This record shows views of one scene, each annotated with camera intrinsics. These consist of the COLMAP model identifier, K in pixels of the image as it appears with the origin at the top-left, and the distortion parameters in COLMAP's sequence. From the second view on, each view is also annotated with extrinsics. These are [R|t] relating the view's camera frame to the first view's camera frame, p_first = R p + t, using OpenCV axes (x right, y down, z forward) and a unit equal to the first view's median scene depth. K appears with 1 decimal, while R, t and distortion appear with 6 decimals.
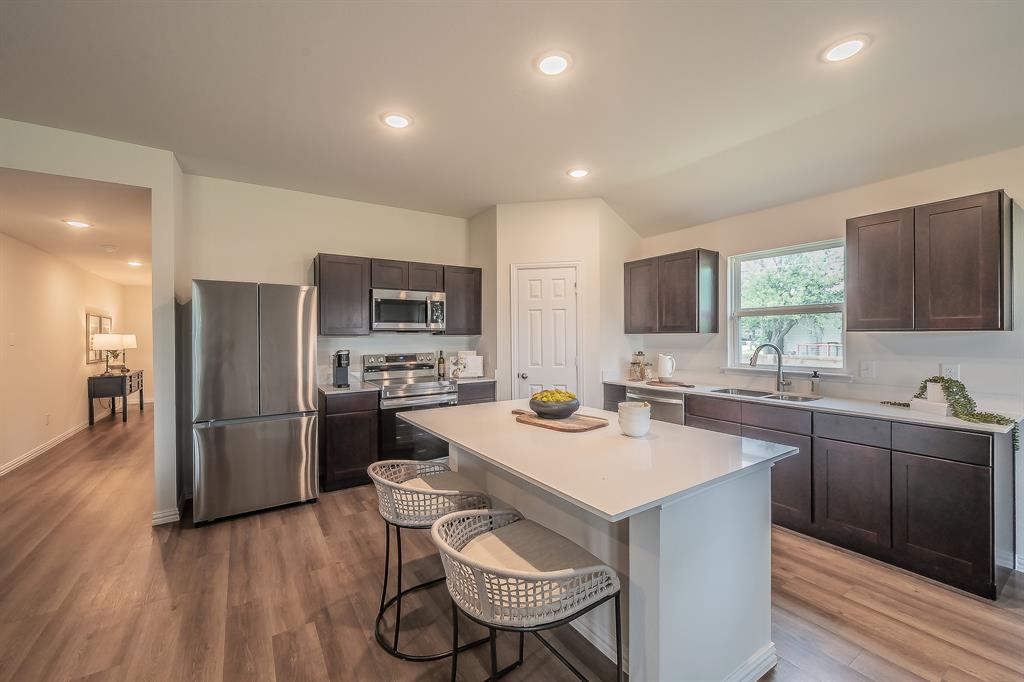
lens RADIAL K [[409.3, 0, 516.3], [0, 409.3, 334.1], [0, 0, 1]] dist [-0.025148, -0.000013]
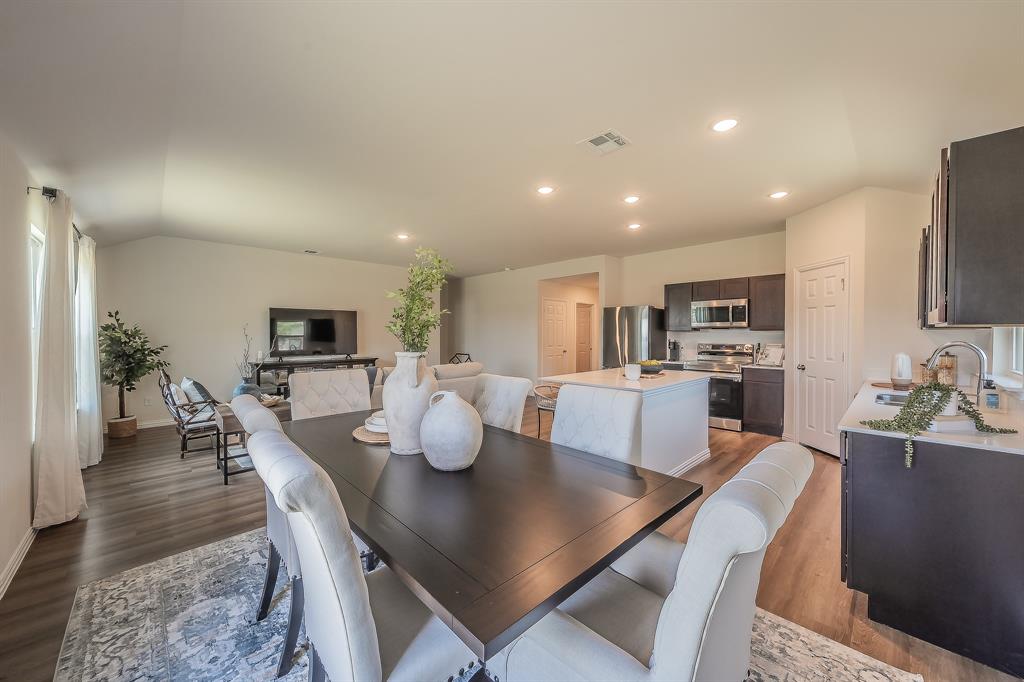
lens RADIAL K [[369.1, 0, 512.2], [0, 369.1, 337.2], [0, 0, 1]] dist [0.000879, 0.000014]
pose [[0.176631, 0.018553, -0.984102, 0.875055], [-0.004486, 0.999827, 0.018044, 0.005242], [0.984267, 0.001227, 0.176683, 0.045314]]
